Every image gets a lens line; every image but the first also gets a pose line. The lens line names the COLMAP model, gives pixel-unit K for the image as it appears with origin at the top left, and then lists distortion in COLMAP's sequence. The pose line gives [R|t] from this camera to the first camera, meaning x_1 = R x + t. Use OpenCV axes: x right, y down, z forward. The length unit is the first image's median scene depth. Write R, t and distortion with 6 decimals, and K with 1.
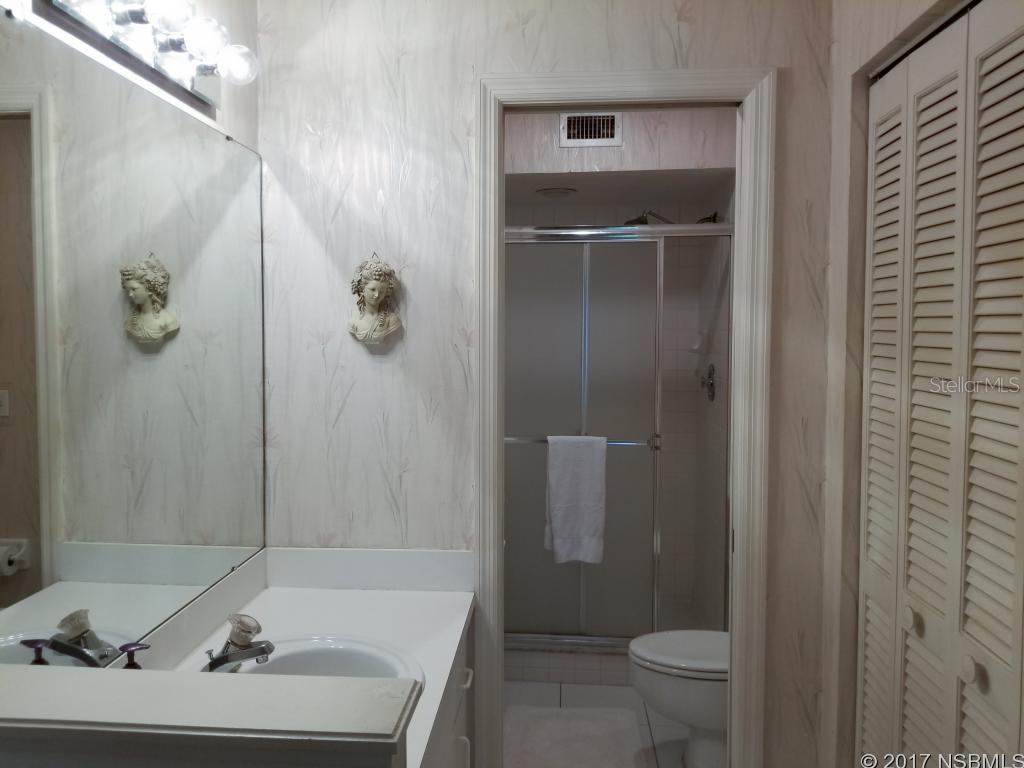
lens RADIAL K [[819.3, 0, 515.1], [0, 819.3, 382.0], [0, 0, 1]] dist [0.053995, -0.078228]
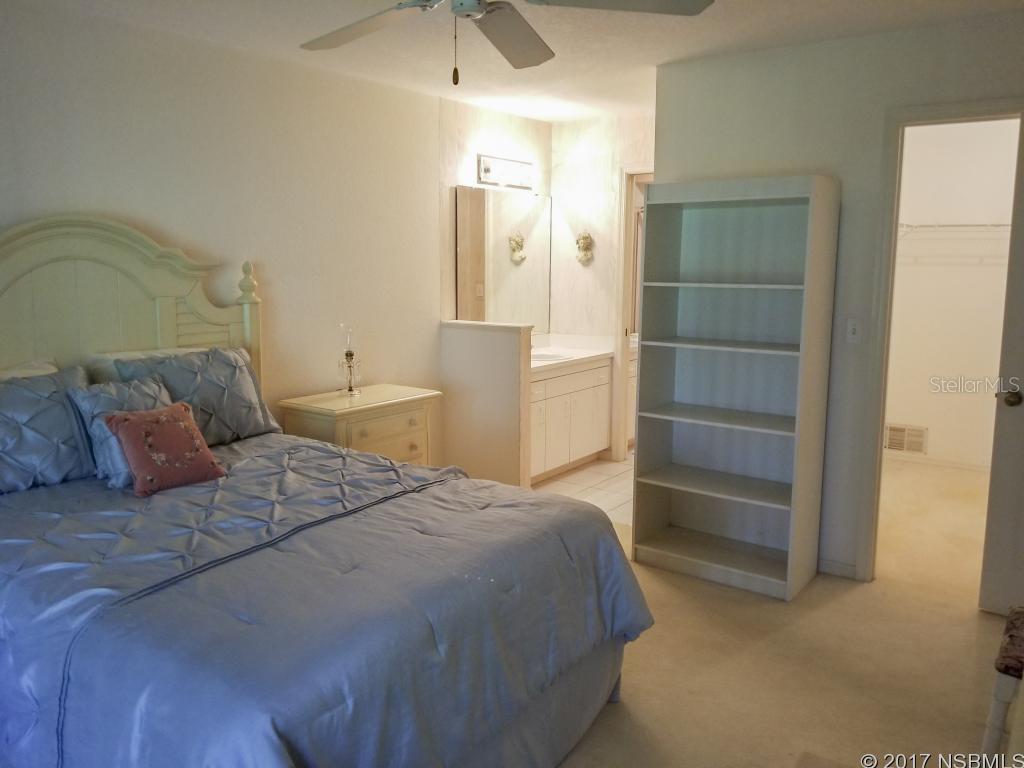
lens RADIAL K [[819.3, 0, 511.0], [0, 819.3, 385.2], [0, 0, 1]] dist [0.053995, -0.078228]
pose [[0.853657, 0.075723, -0.515301, 1.095512], [-0.024412, 0.994105, 0.105642, 0.082299], [0.520263, -0.077602, 0.850473, -1.557646]]
